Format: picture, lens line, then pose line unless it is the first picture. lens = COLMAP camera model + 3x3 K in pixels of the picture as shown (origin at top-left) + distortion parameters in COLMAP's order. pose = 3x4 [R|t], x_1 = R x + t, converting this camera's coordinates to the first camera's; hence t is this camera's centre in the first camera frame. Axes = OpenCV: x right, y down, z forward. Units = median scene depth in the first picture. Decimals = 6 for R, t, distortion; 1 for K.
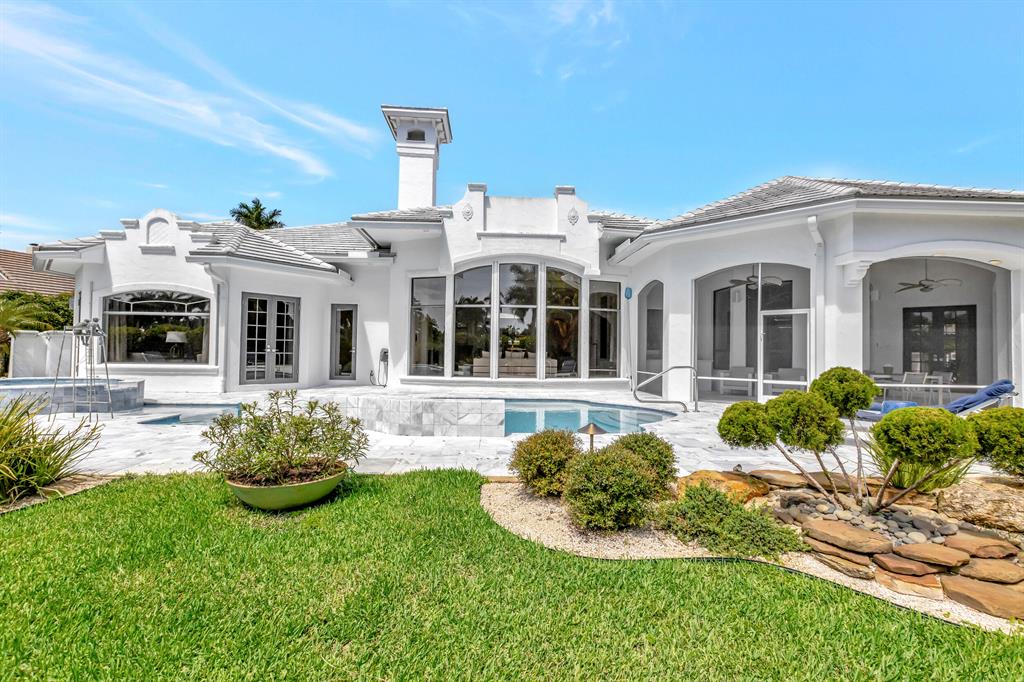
lens RADIAL K [[463.7, 0, 512.0], [0, 463.7, 341.0], [0, 0, 1]] dist [-0.000685, -0.000322]
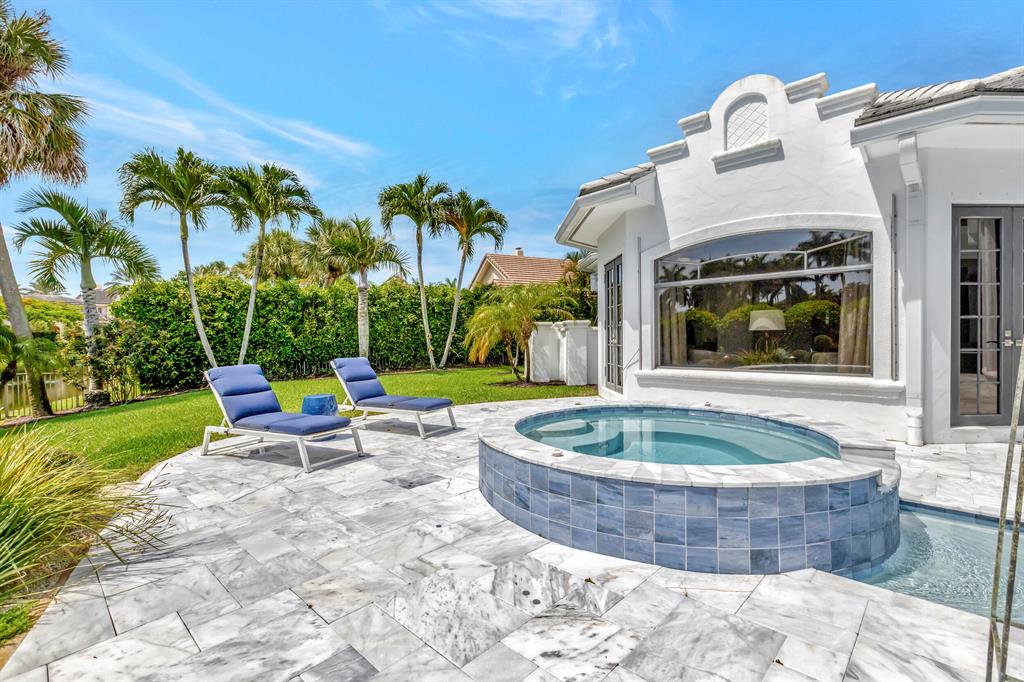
lens RADIAL K [[463.7, 0, 512.0], [0, 463.7, 341.0], [0, 0, 1]] dist [-0.000685, -0.000322]
pose [[0.696872, -0.016229, -0.717011, -0.564195], [0.034483, 0.999346, 0.010895, -0.001247], [0.716366, -0.032317, 0.696976, 0.425193]]
